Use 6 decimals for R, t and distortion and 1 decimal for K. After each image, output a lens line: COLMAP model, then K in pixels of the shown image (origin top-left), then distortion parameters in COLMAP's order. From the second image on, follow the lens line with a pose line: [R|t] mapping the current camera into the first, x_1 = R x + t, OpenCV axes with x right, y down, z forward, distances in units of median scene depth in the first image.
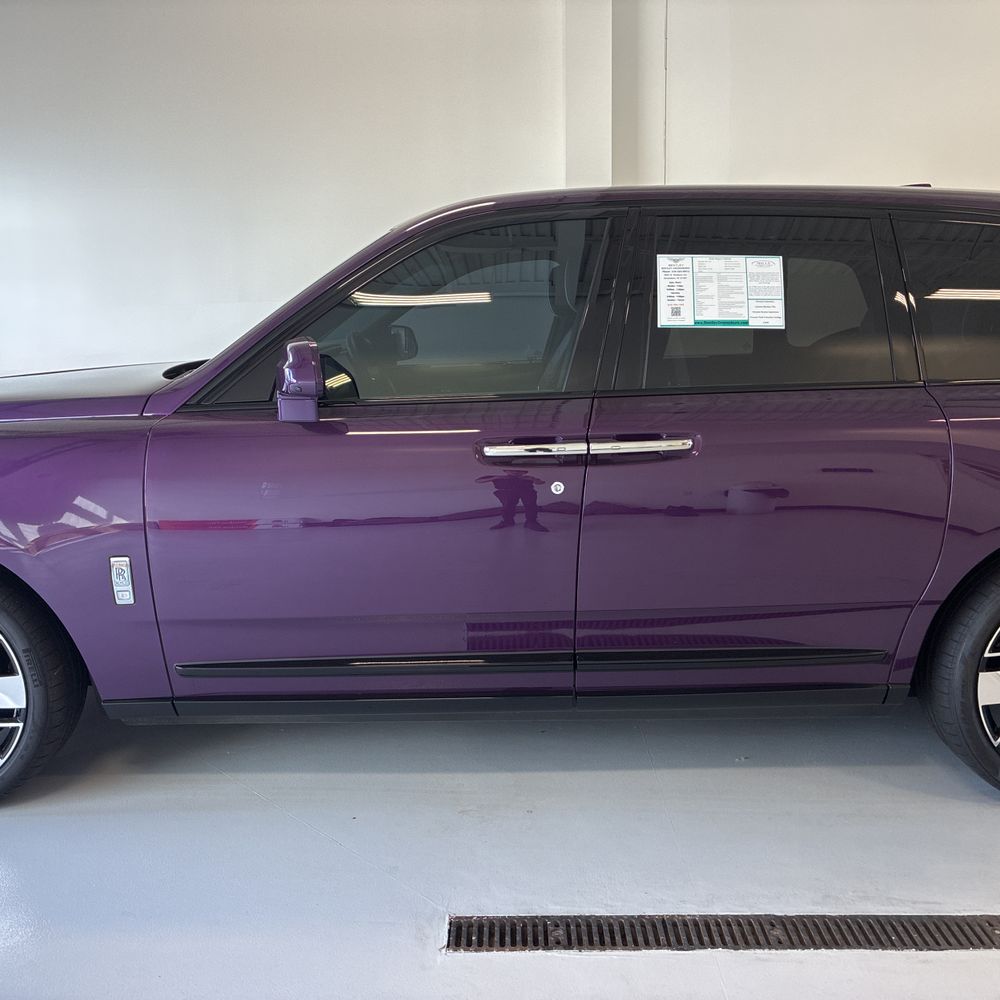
lens RADIAL K [[1037.8, 0, 500.0], [0, 1037.8, 500.0], [0, 0, 1]] dist [0.010474, 0.024820]
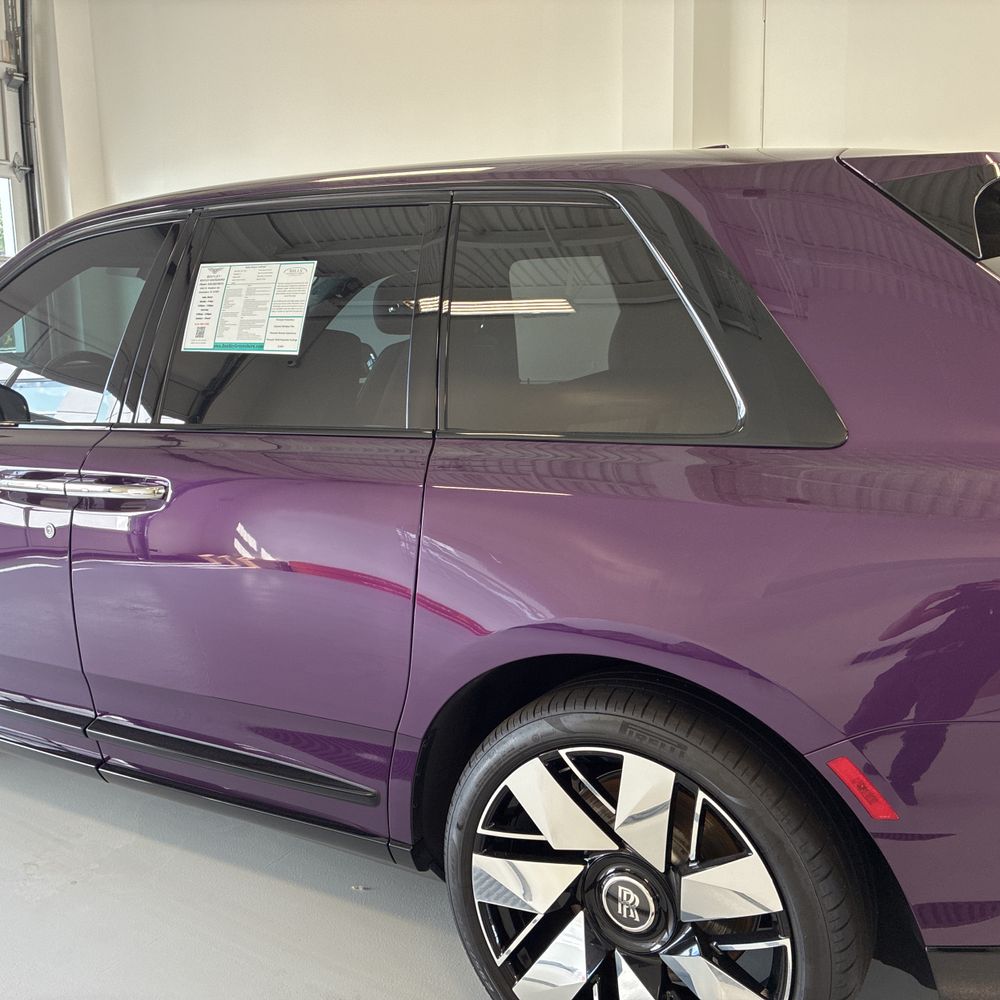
lens RADIAL K [[1037.8, 0, 500.0], [0, 1037.8, 500.0], [0, 0, 1]] dist [0.010474, 0.024820]
pose [[0.858443, 0.081319, -0.506421, 0.804258], [-0.081809, 0.996420, 0.021325, -0.084690], [0.506342, 0.023124, 0.862023, 0.405720]]
